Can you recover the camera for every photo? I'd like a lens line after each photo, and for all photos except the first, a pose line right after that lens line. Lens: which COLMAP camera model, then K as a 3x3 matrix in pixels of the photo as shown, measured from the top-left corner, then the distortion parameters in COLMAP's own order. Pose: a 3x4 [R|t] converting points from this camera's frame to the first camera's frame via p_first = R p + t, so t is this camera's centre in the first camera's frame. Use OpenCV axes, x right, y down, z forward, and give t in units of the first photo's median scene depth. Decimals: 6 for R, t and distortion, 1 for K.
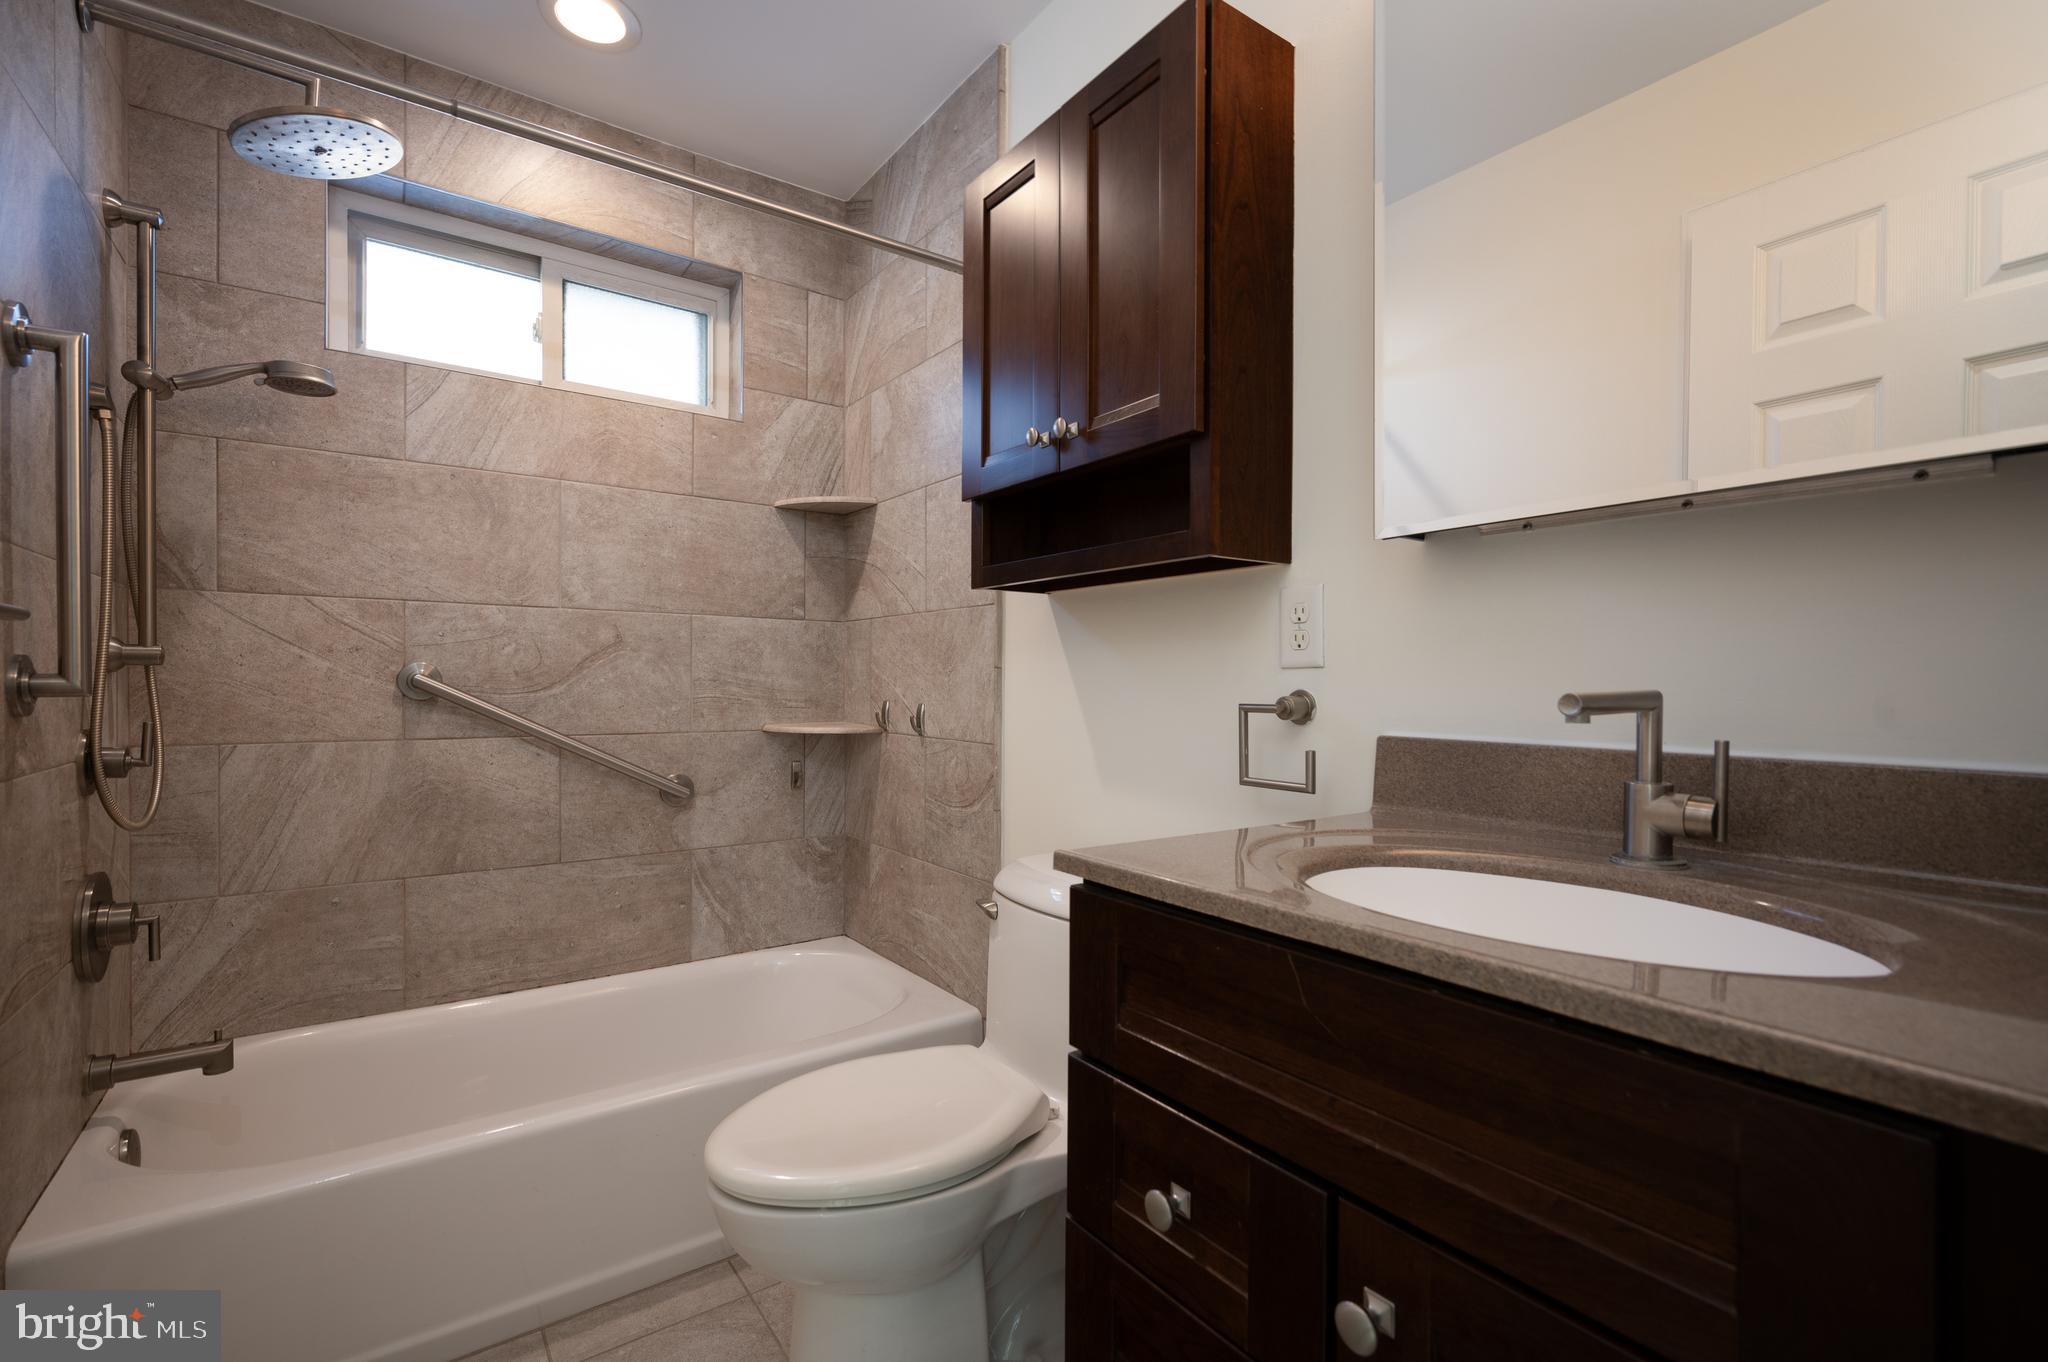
lens RADIAL K [[909.3, 0, 1018.5], [0, 909.3, 694.2], [0, 0, 1]] dist [-0.001259, -0.000258]
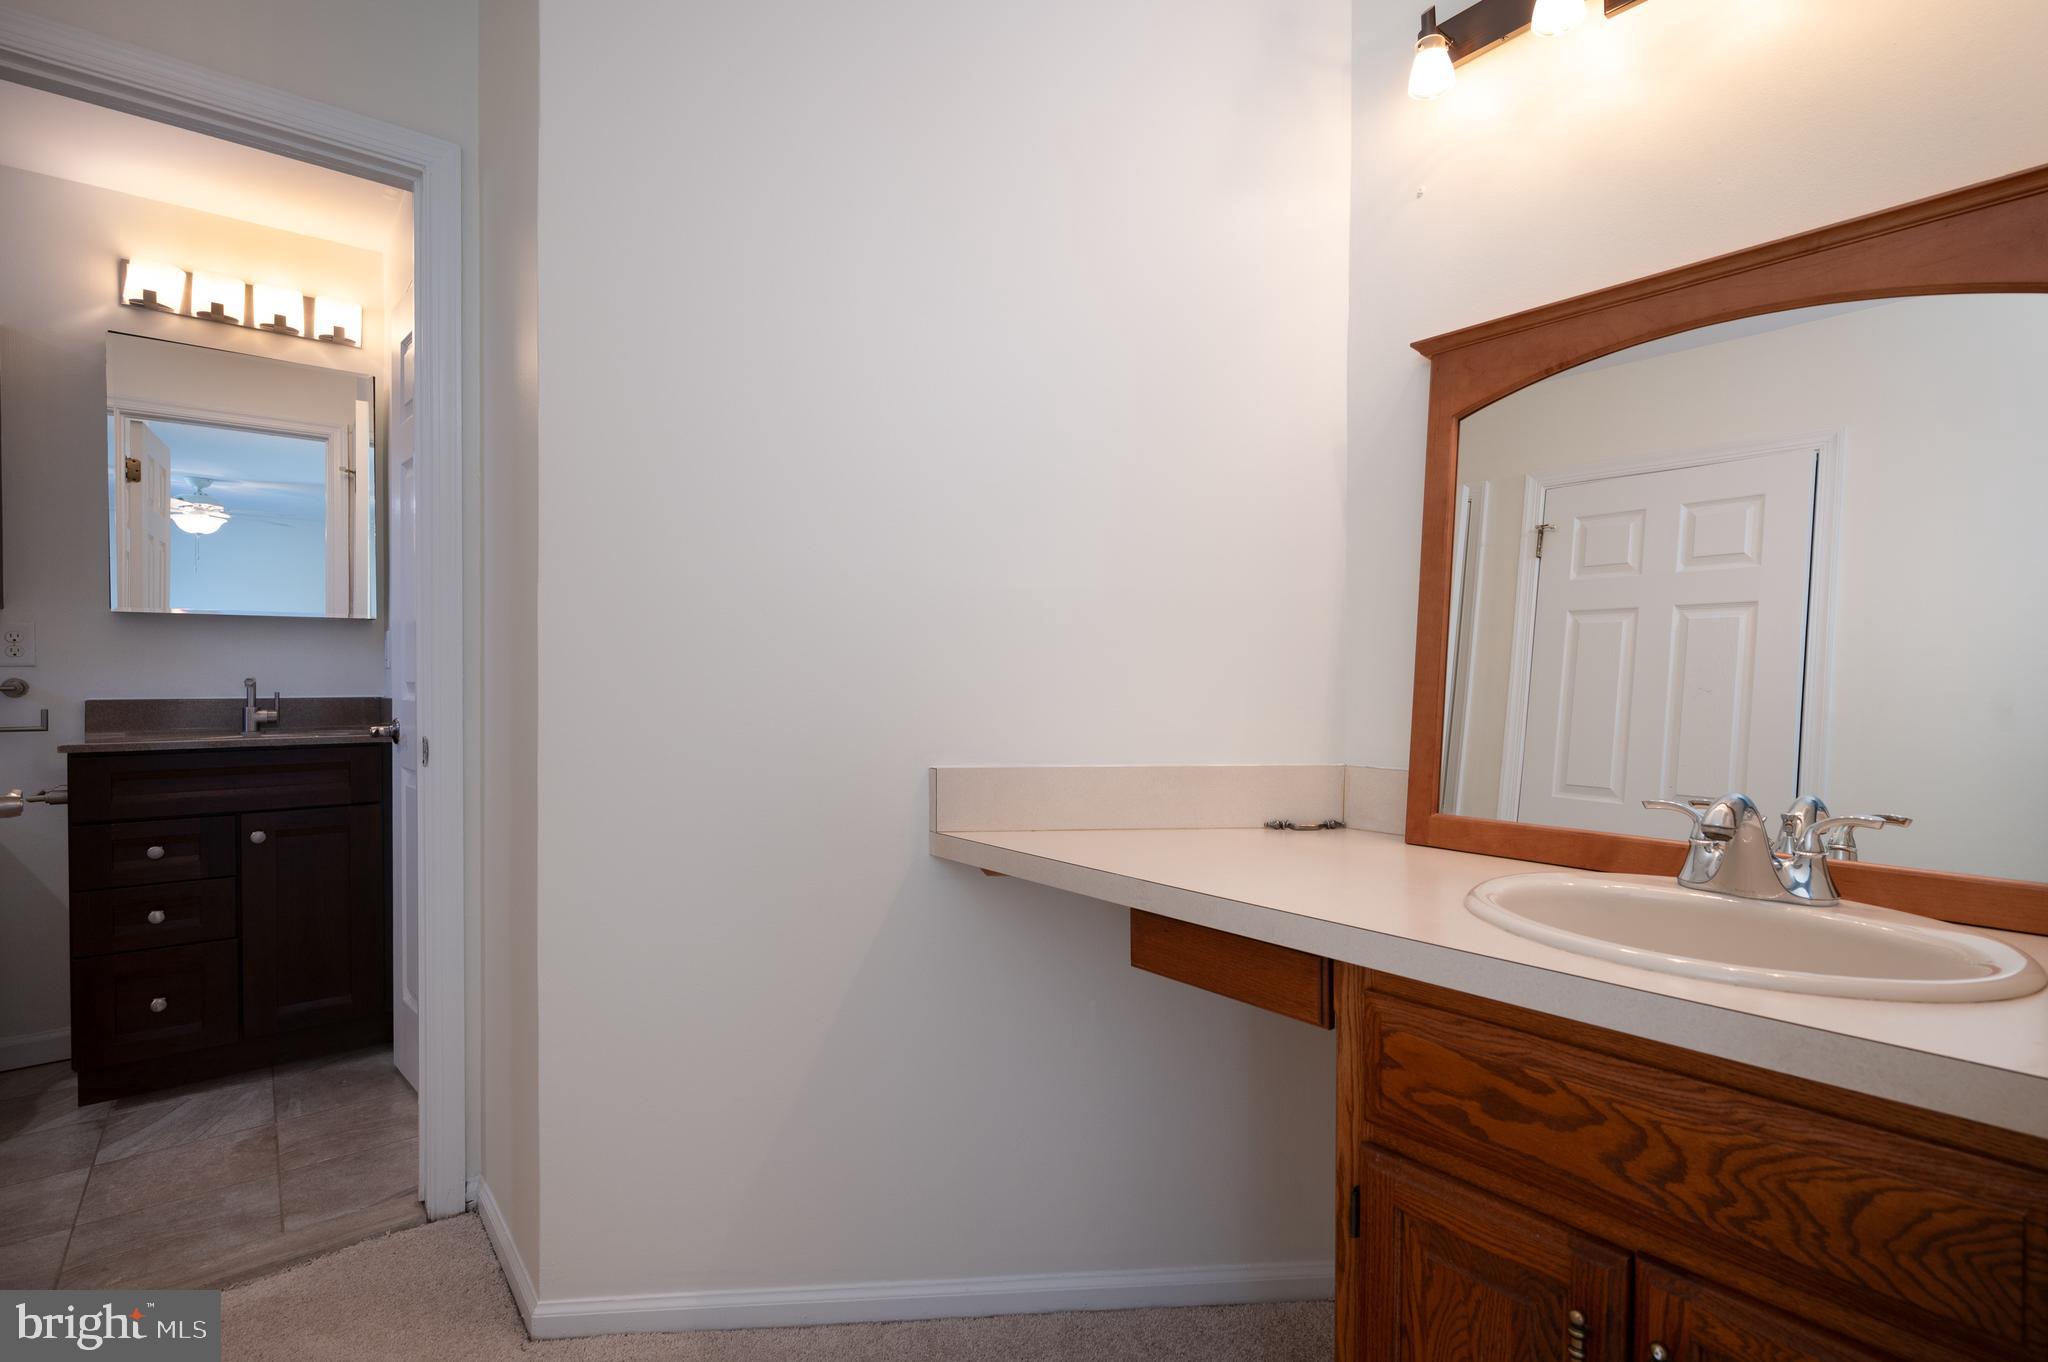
lens RADIAL K [[909.3, 0, 1018.5], [0, 909.3, 694.2], [0, 0, 1]] dist [-0.001259, -0.000258]
pose [[-0.085186, -0.017009, 0.996220, -2.737308], [0.003183, 0.999845, 0.017343, 0.002665], [-0.996360, 0.004648, -0.085119, -1.425205]]
